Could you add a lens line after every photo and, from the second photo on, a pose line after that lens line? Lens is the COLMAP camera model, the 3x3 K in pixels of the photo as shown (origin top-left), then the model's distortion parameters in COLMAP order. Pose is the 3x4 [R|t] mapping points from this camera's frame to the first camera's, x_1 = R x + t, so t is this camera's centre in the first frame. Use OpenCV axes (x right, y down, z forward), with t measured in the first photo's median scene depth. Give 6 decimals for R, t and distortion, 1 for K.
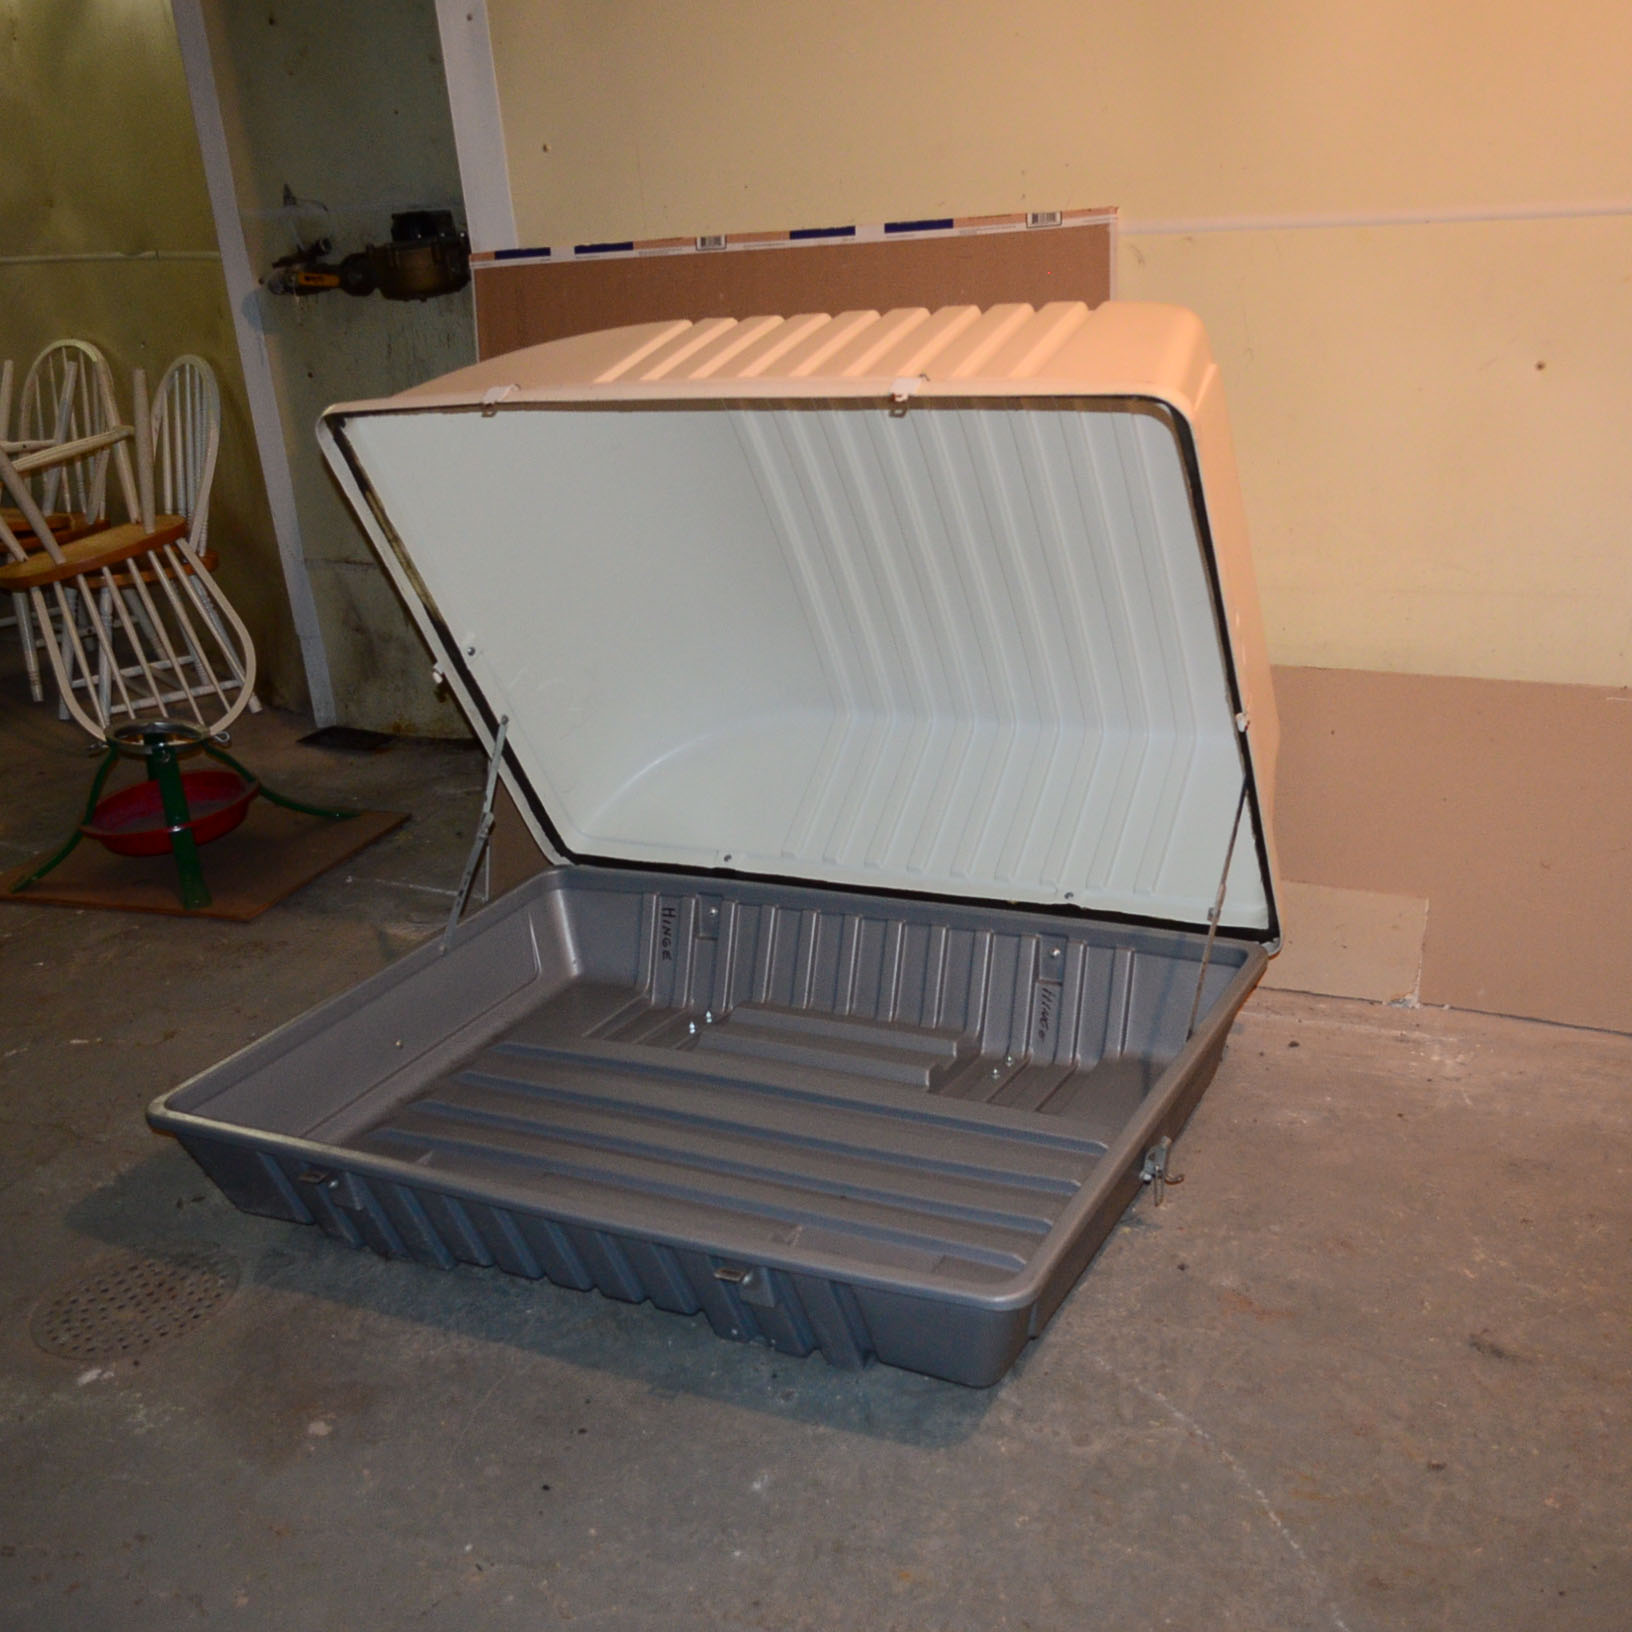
lens RADIAL K [[1711.5, 0, 816.0], [0, 1711.5, 816.0], [0, 0, 1]] dist [-0.019844, -0.014082]
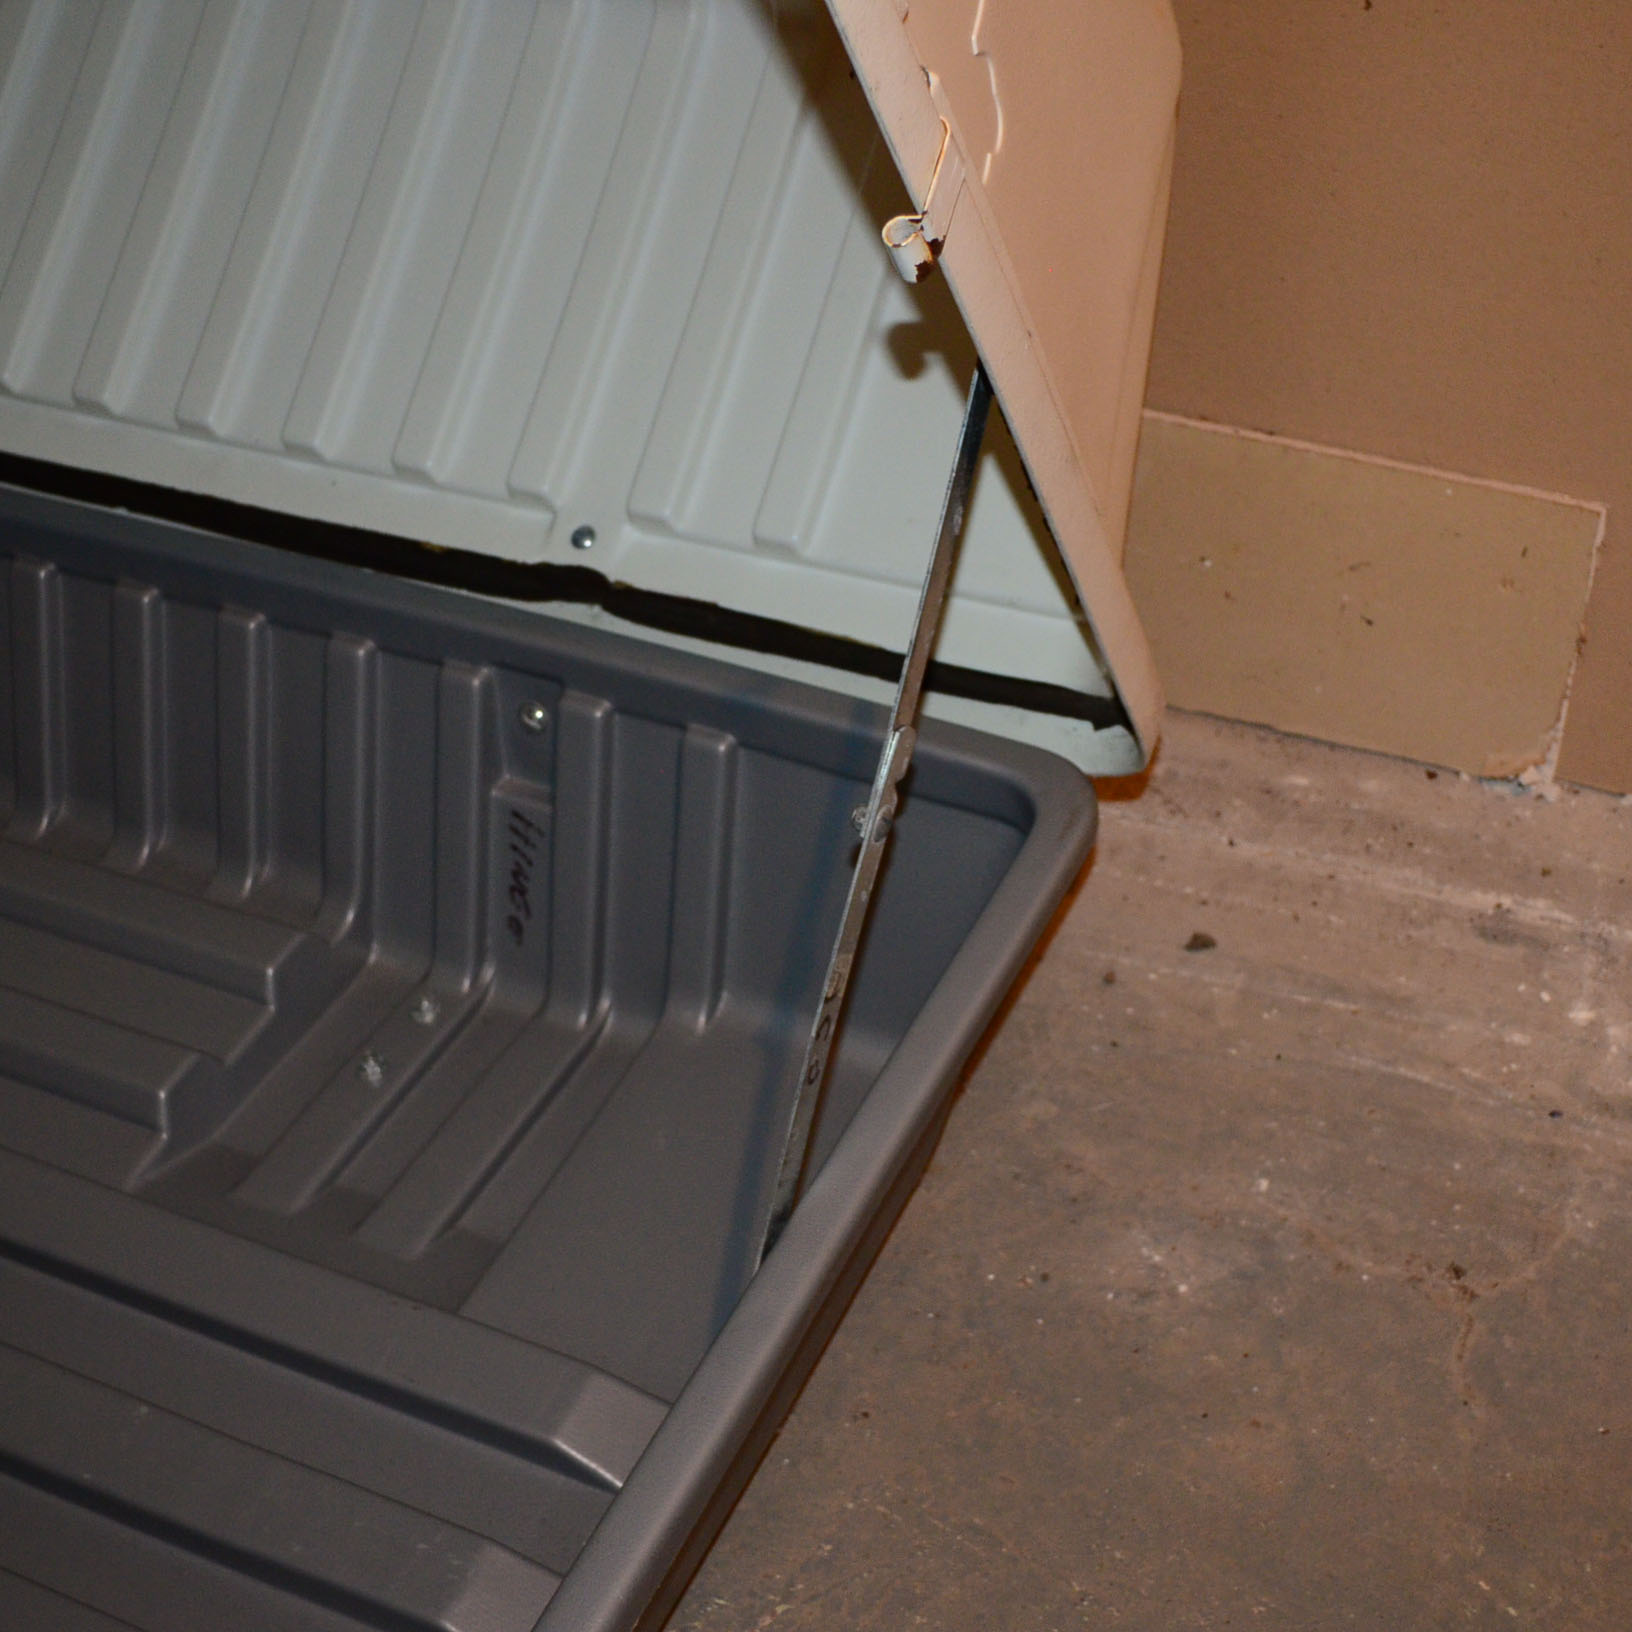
lens RADIAL K [[2587.3, 0, 816.0], [0, 2587.3, 816.0], [0, 0, 1]] dist [0.001820, 0.049900]
pose [[0.998706, -0.040285, 0.031032, 0.183222], [0.025507, 0.924784, 0.379638, -0.103312], [-0.043992, -0.378355, 0.924615, 0.507830]]
